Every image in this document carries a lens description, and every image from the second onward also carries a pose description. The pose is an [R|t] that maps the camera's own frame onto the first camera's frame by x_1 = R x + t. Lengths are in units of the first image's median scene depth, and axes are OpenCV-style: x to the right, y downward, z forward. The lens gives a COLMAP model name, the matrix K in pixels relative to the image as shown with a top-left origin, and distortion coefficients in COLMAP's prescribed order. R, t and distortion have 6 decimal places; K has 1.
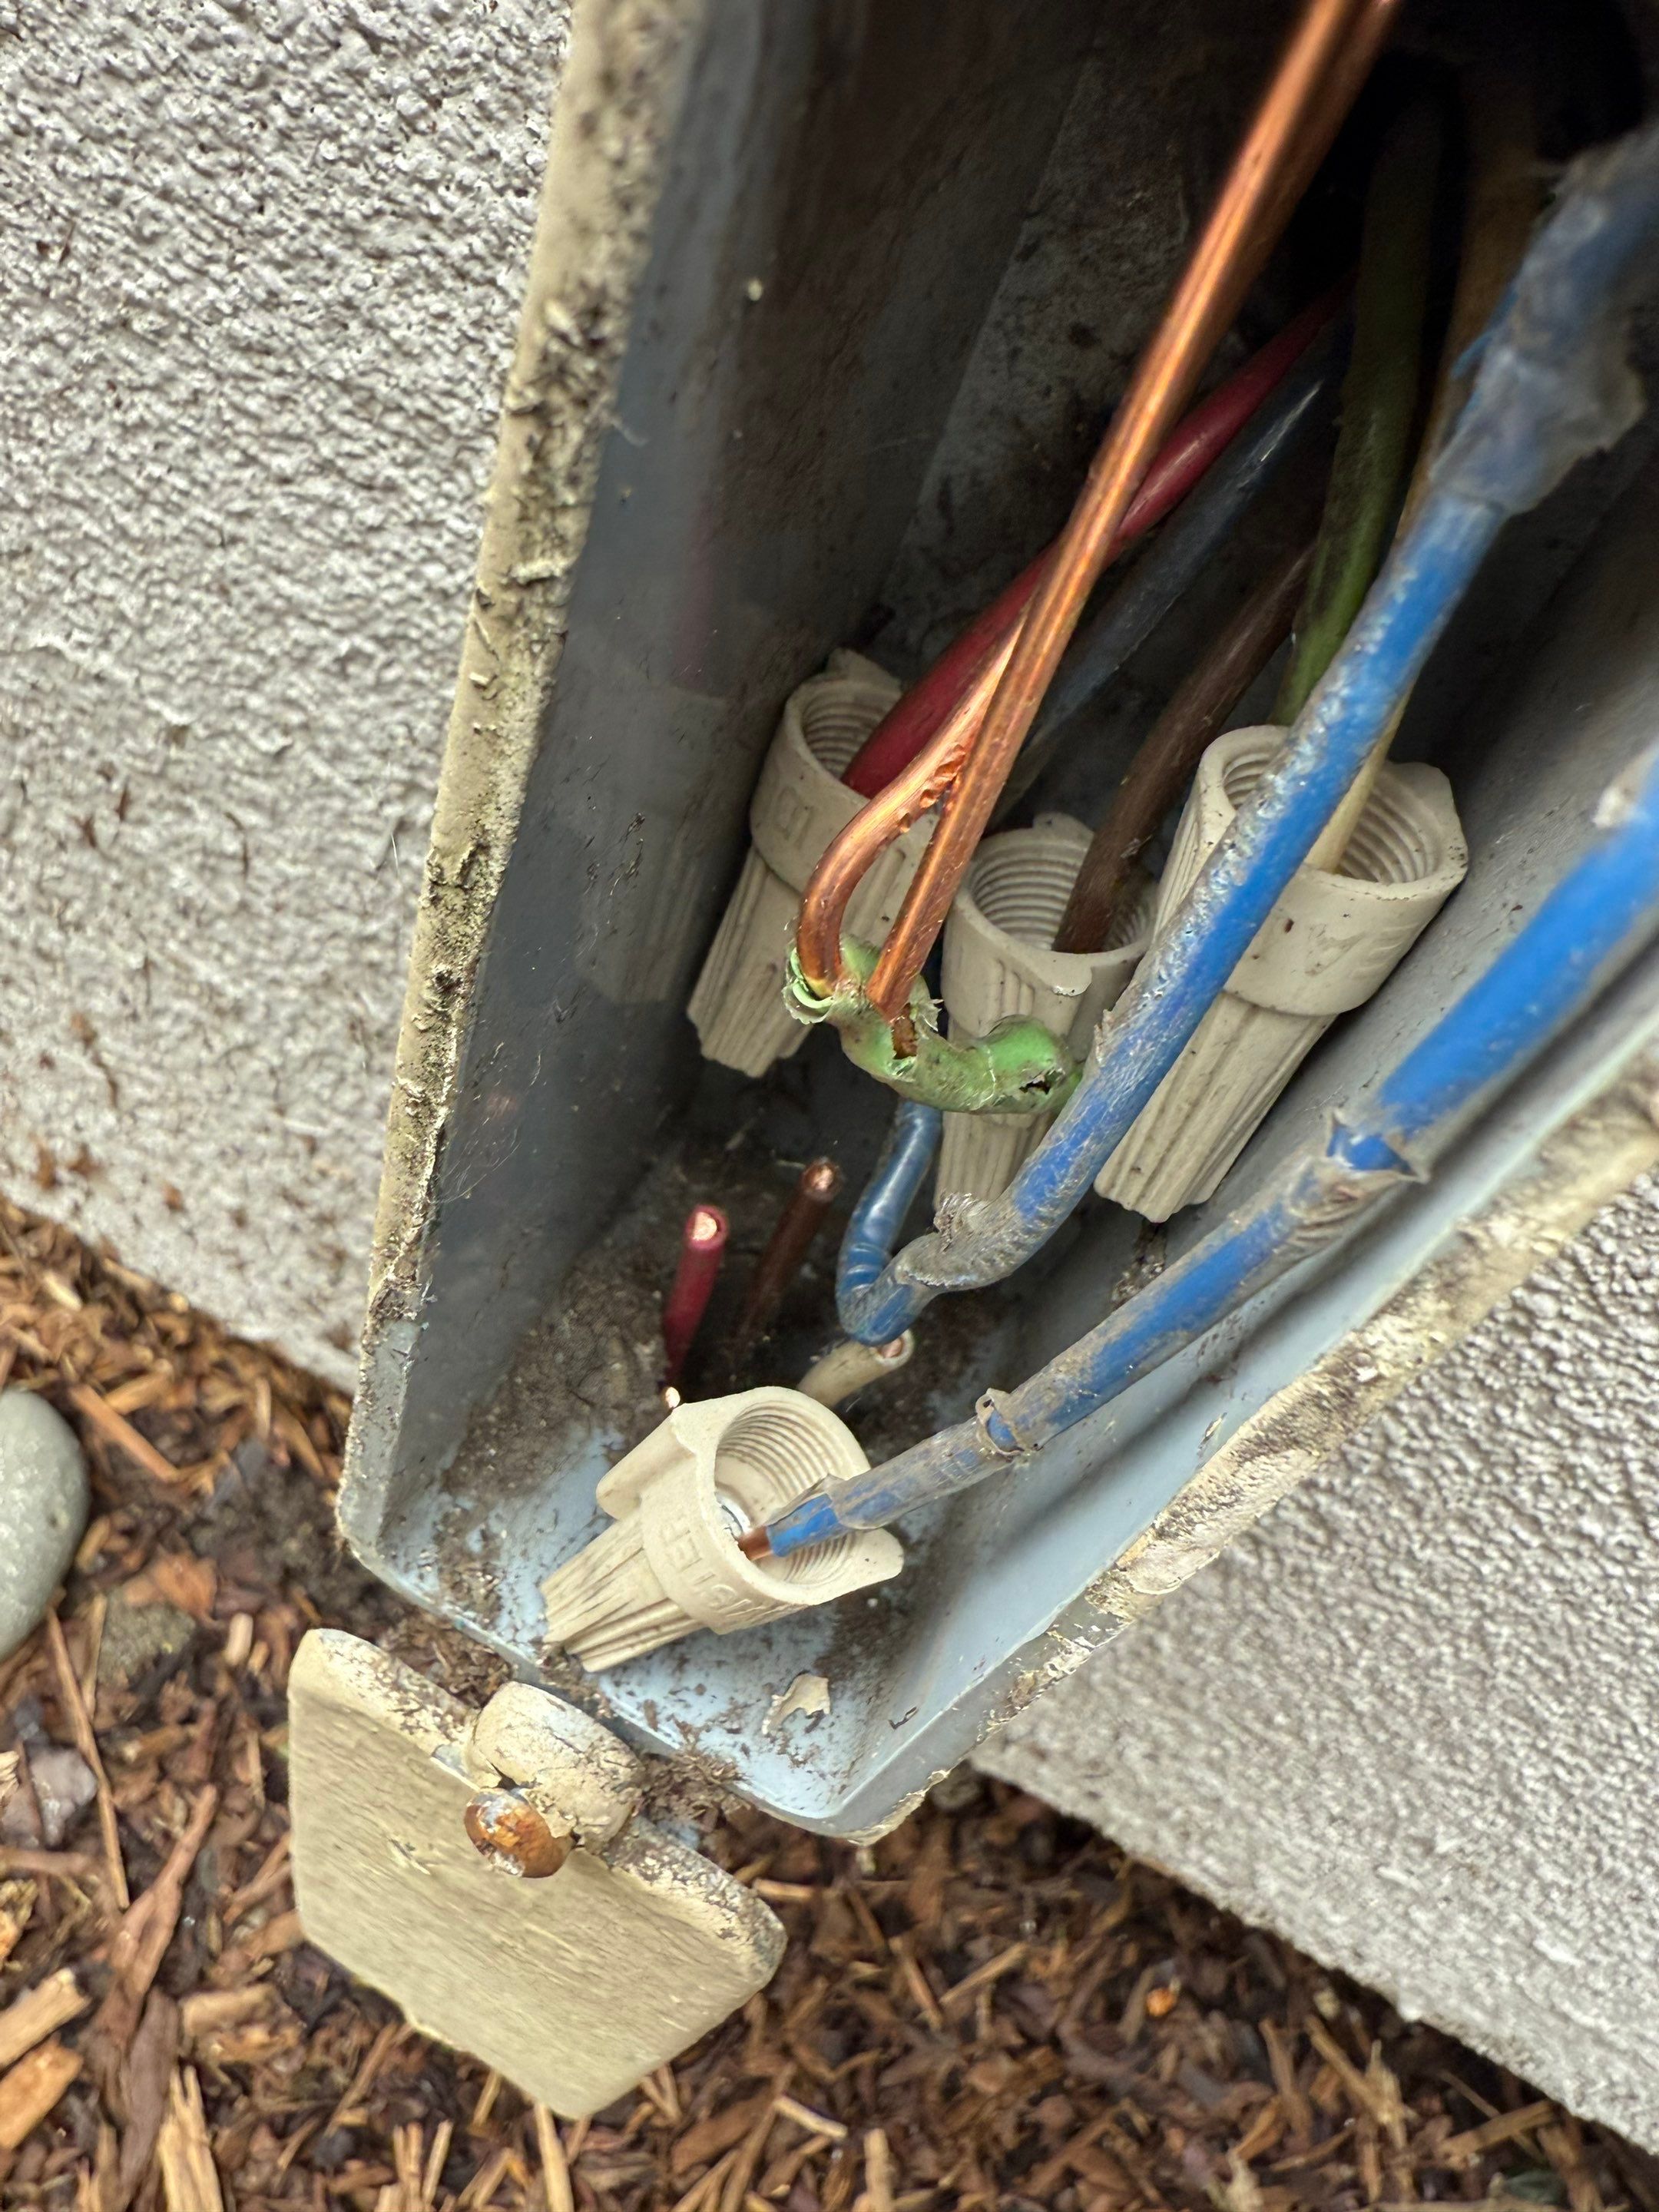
lens RADIAL K [[1594.8, 0, 848.0], [0, 1594.8, 1018.7], [0, 0, 1]] dist [-0.003585, -0.003822]
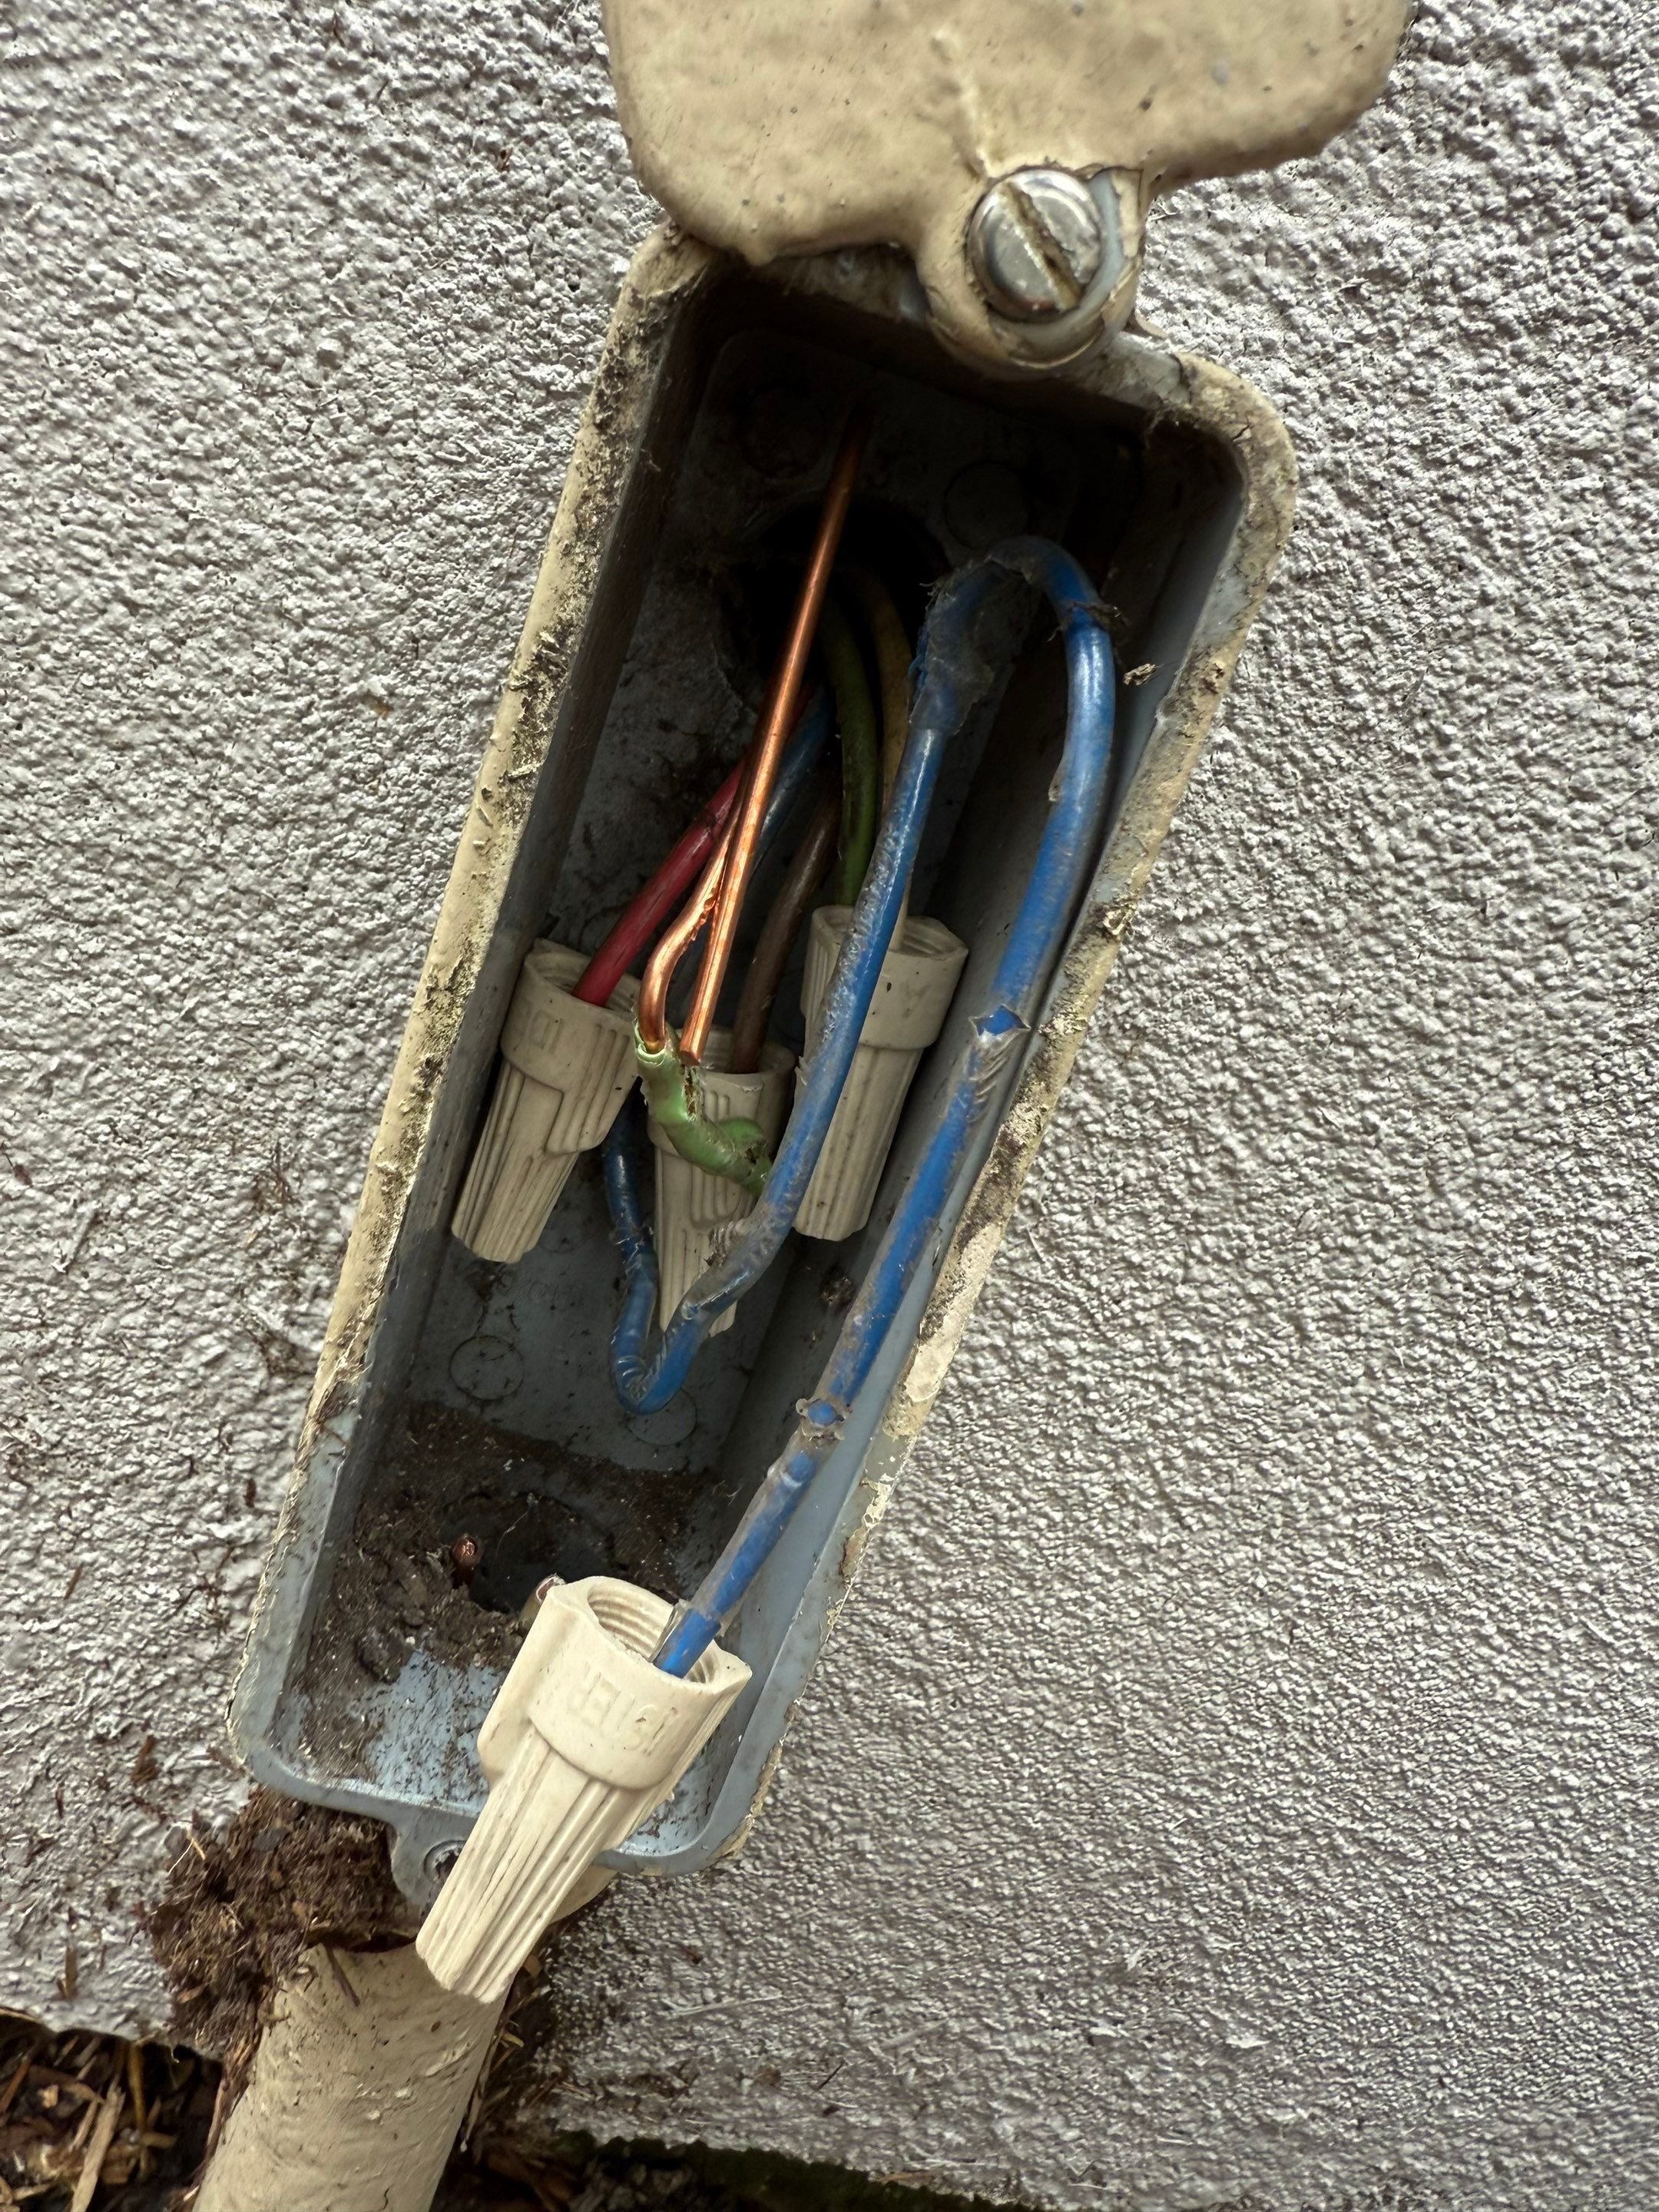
lens RADIAL K [[1594.8, 0, 848.0], [0, 1594.8, 1018.7], [0, 0, 1]] dist [-0.003585, -0.003822]
pose [[0.905263, -0.141871, 0.400463, -0.299876], [0.272299, 0.917288, -0.290577, 0.301594], [-0.326116, 0.372095, 0.869019, -0.313433]]
